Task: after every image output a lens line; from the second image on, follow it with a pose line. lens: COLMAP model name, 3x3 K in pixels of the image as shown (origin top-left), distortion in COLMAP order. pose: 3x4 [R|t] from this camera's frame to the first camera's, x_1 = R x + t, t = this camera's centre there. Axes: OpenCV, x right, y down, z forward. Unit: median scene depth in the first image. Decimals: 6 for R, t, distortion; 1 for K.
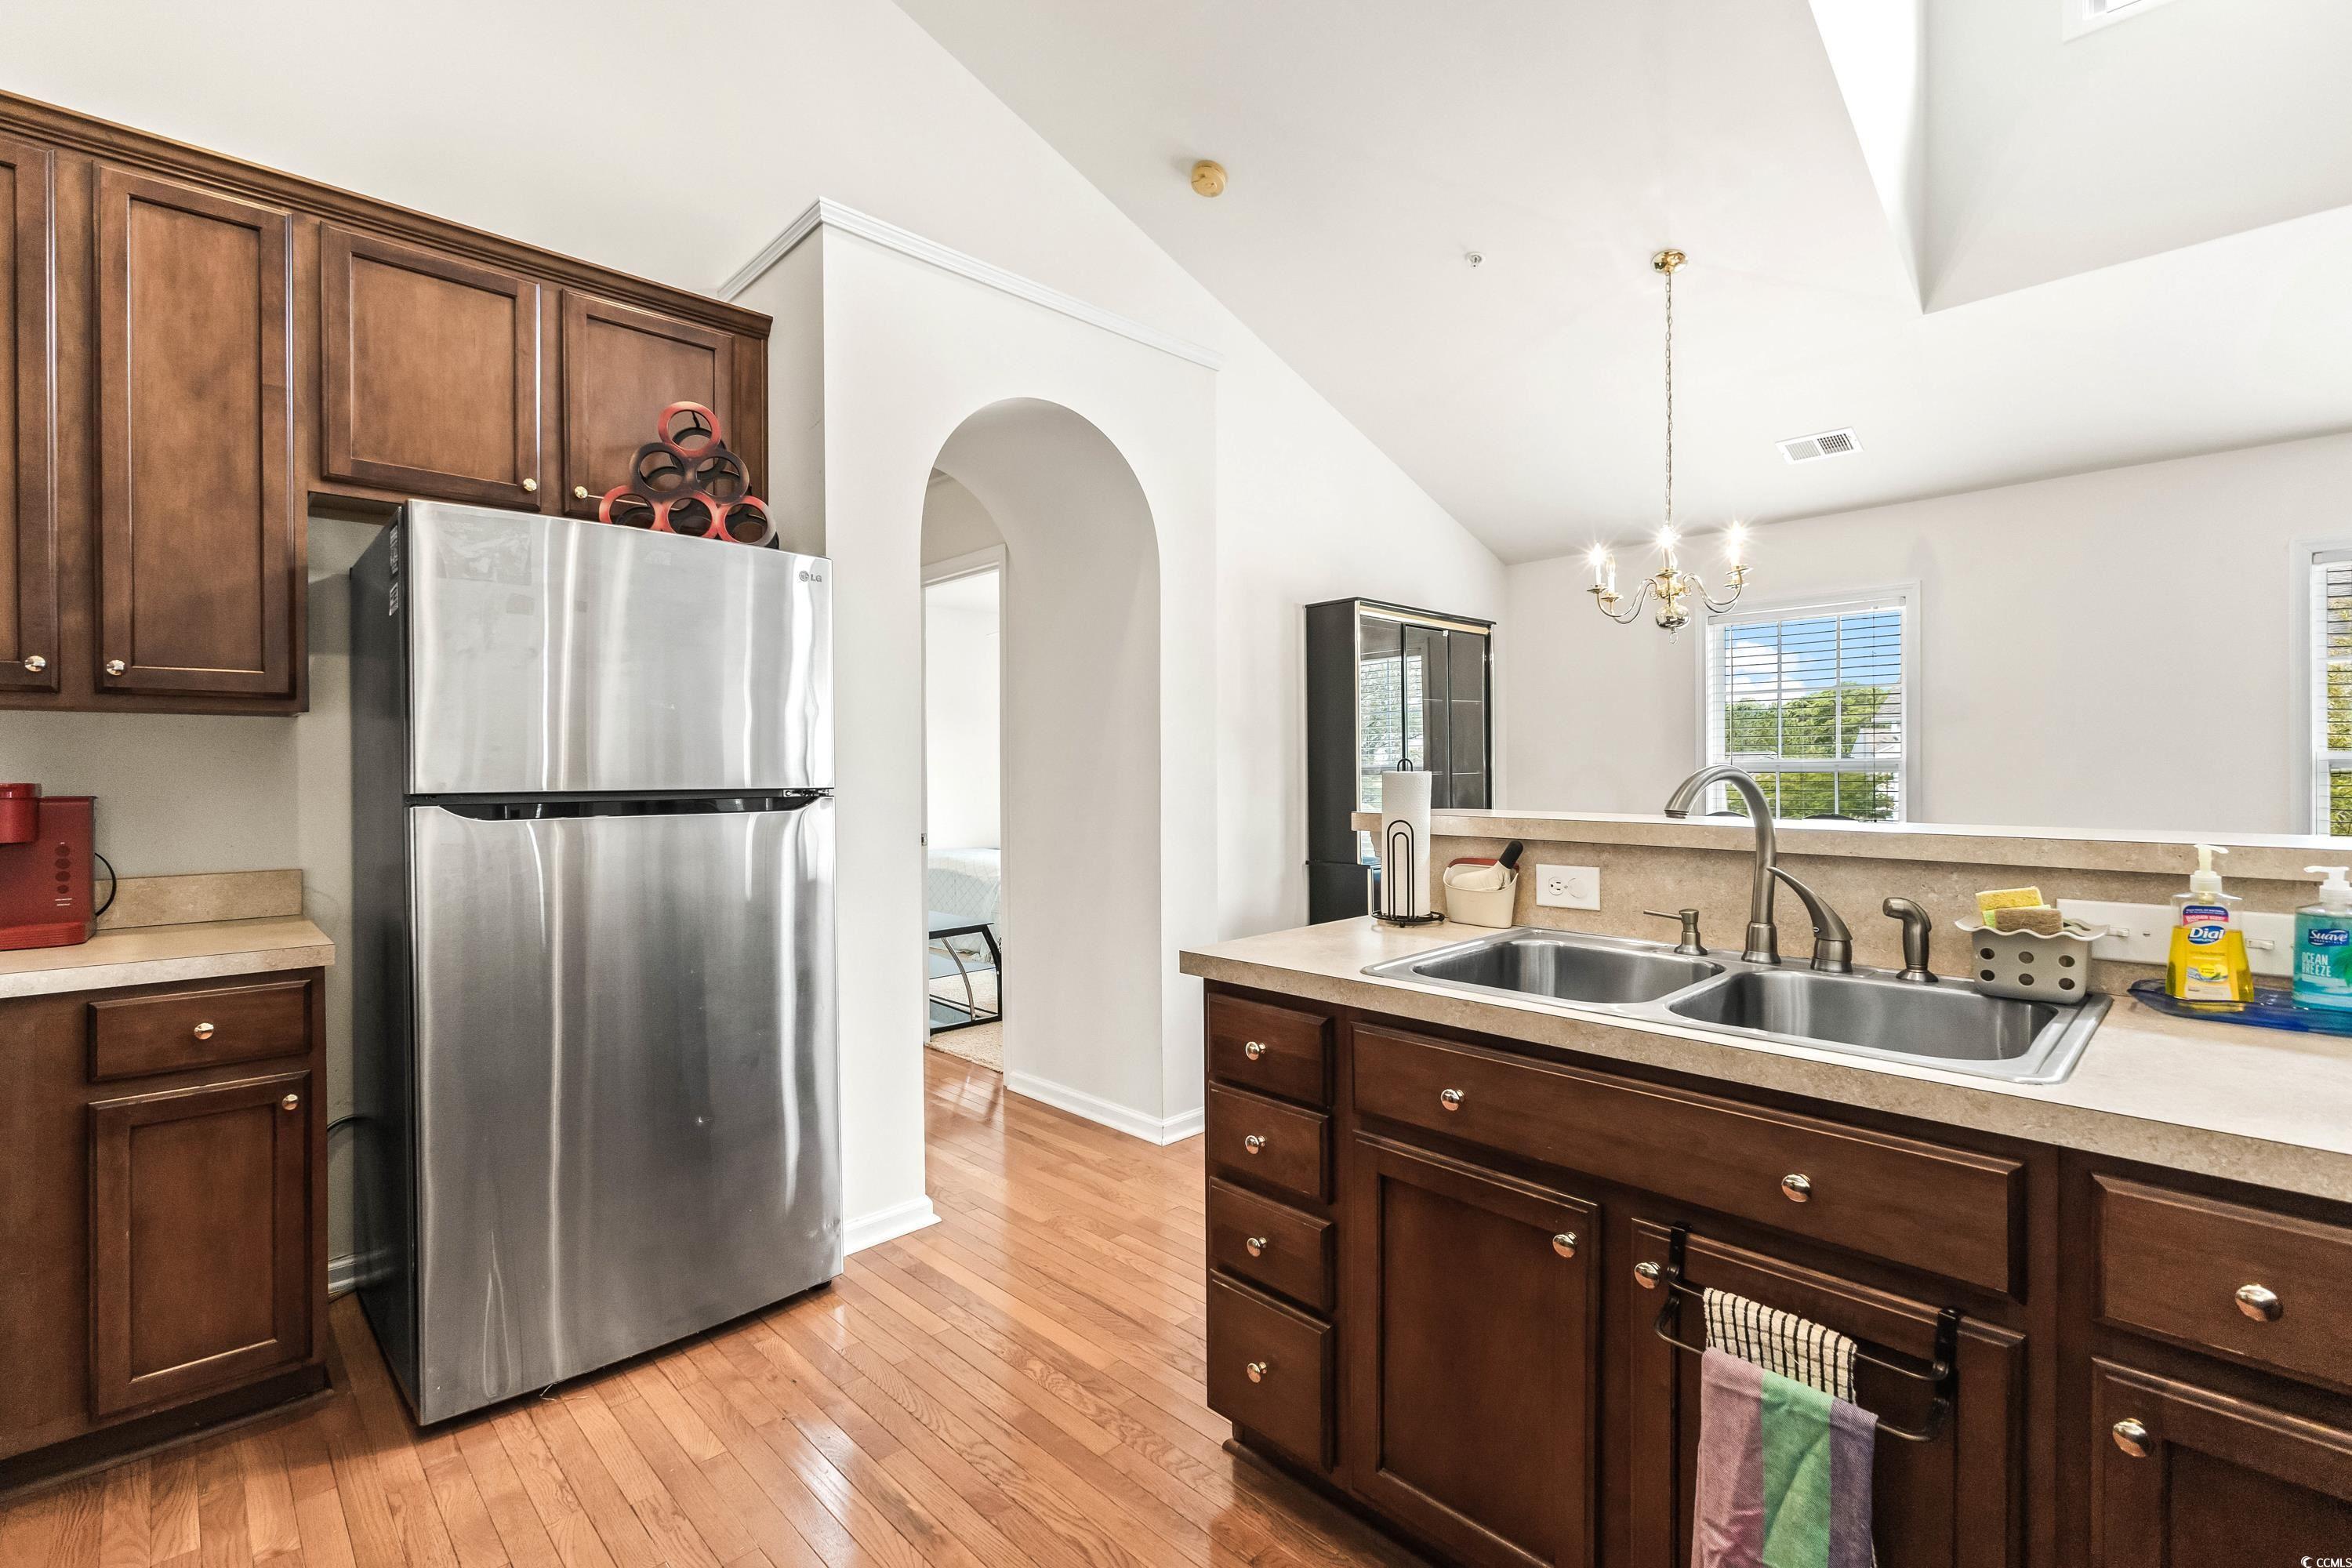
lens RADIAL K [[1052.1, 0, 1186.2], [0, 1052.1, 778.9], [0, 0, 1]] dist [-0.003832, -0.000797]
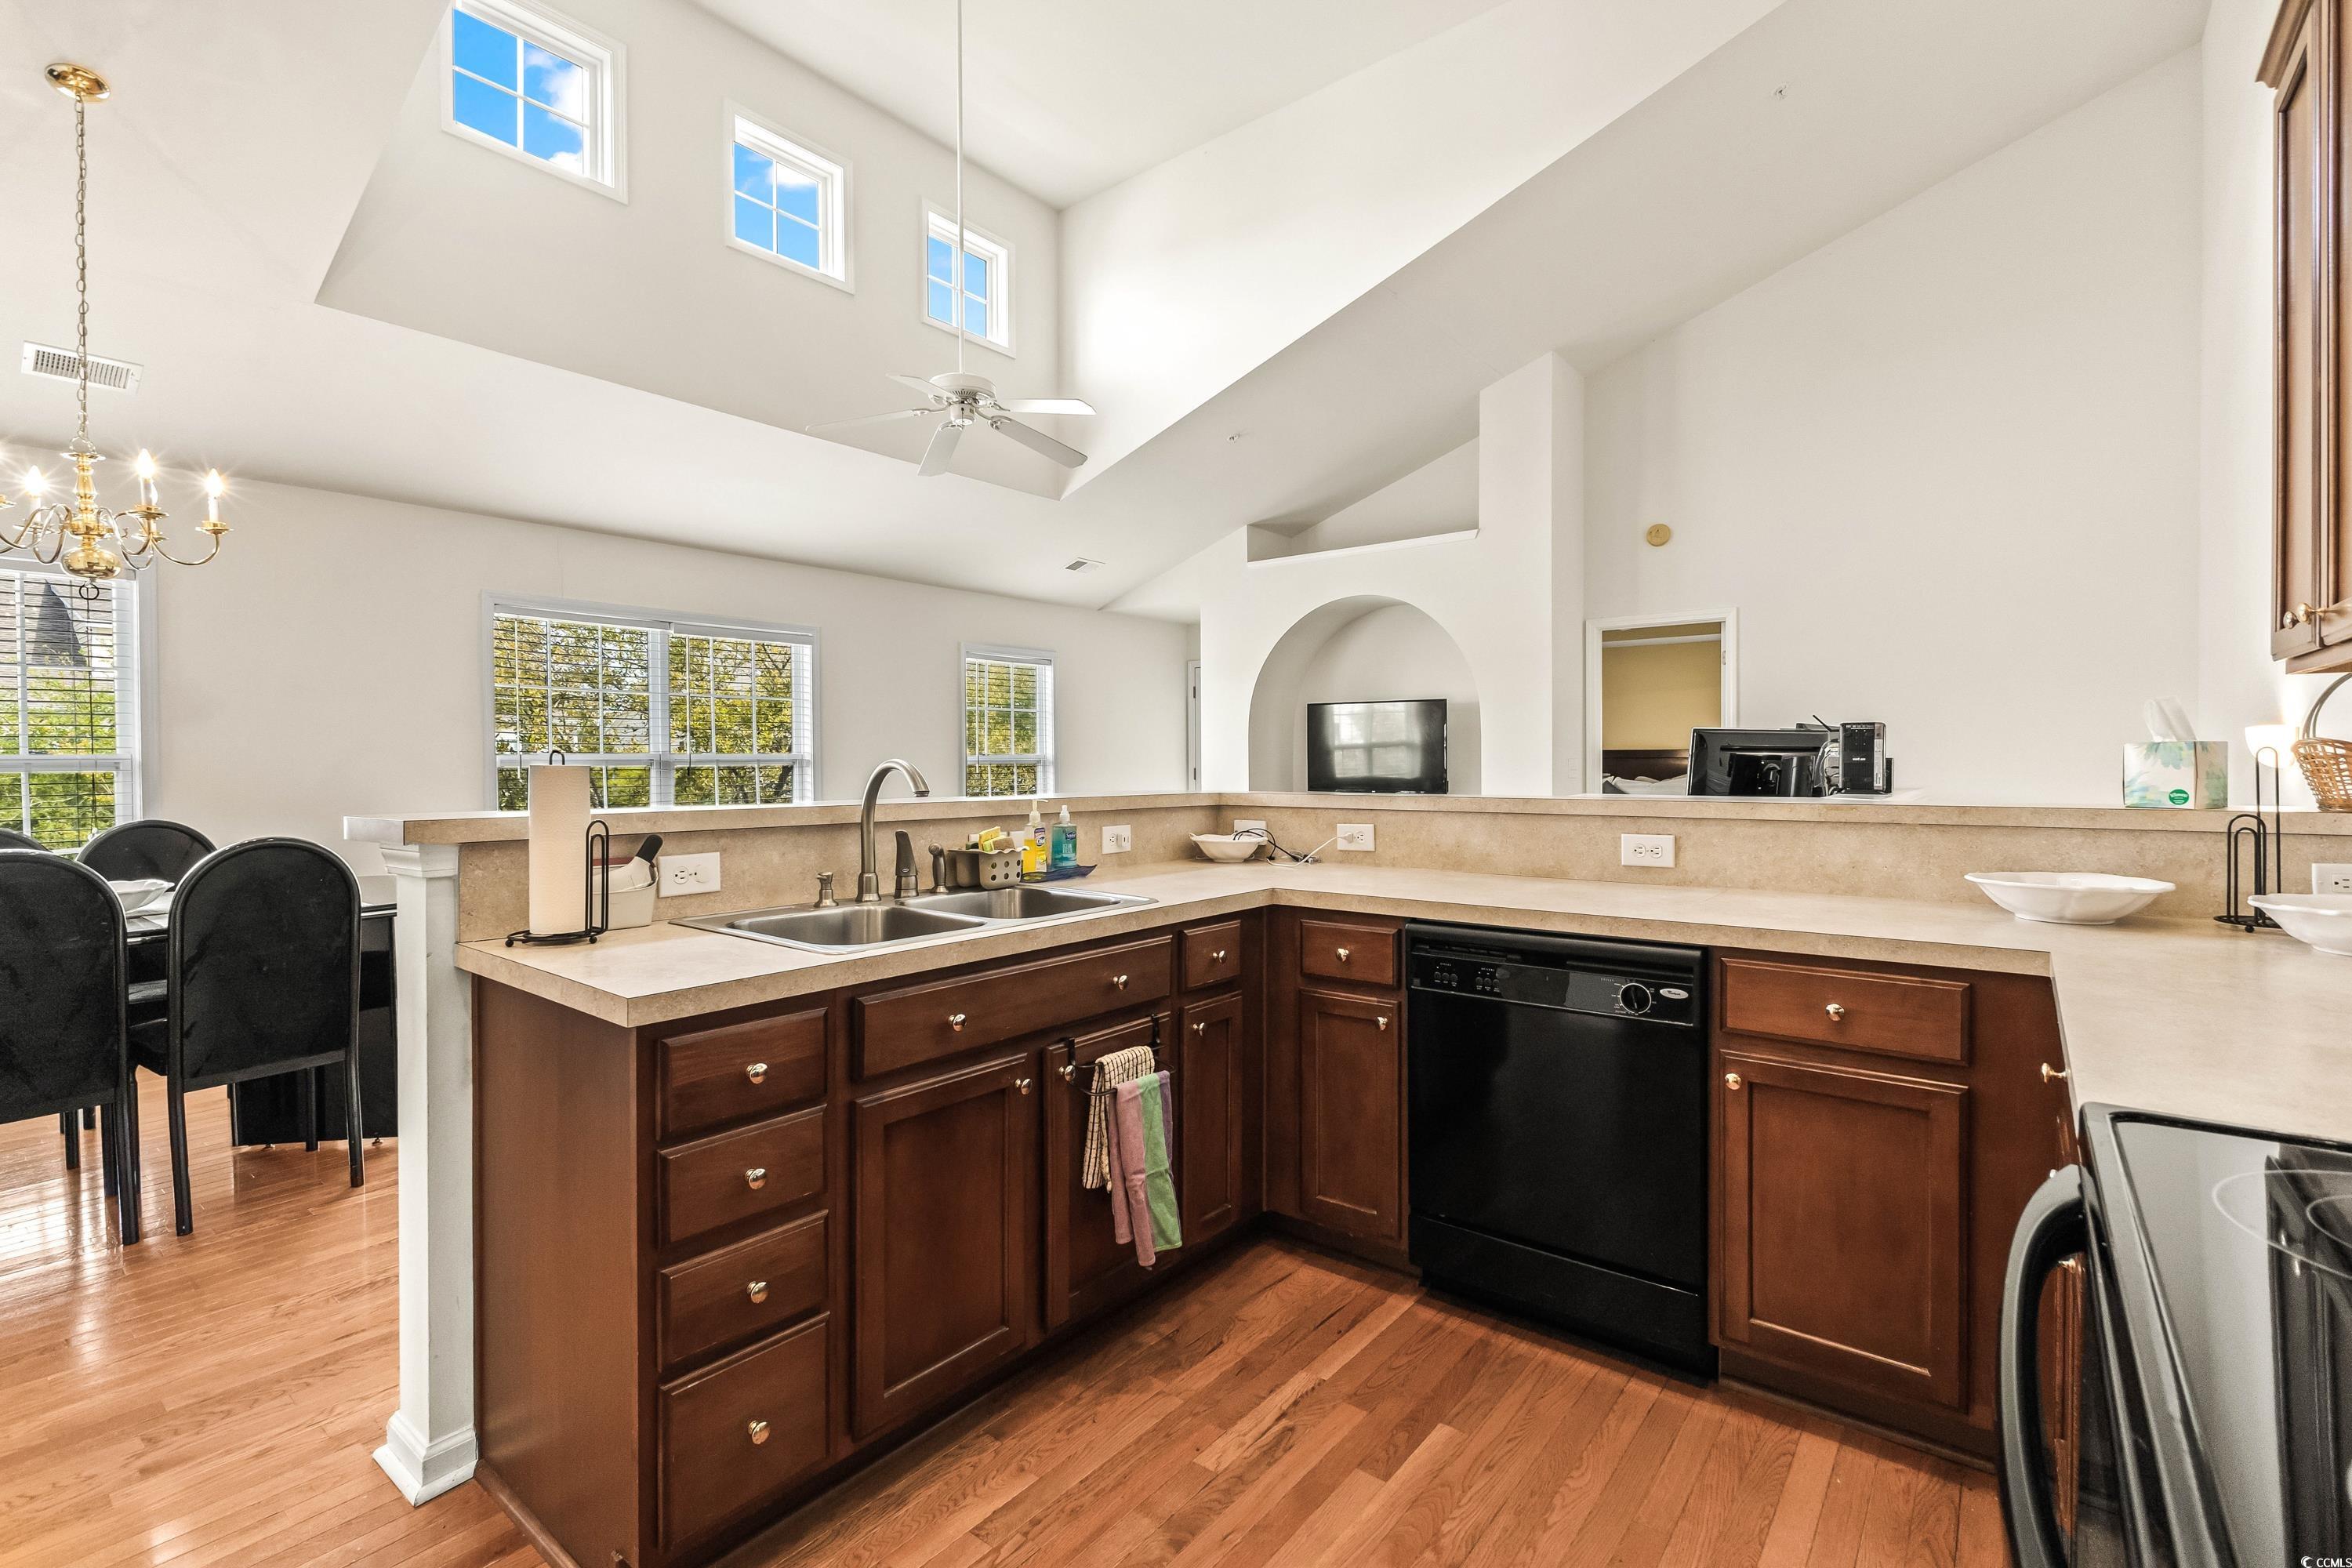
lens RADIAL K [[1063.1, 0, 1177.5], [0, 1063.1, 760.7], [0, 0, 1]] dist [-0.000136, -0.000245]
pose [[-0.133037, 0.005494, 0.991096, -0.919870], [0.011377, 0.999927, -0.004016, -0.001800], [-0.991046, 0.010741, -0.133090, 0.788430]]
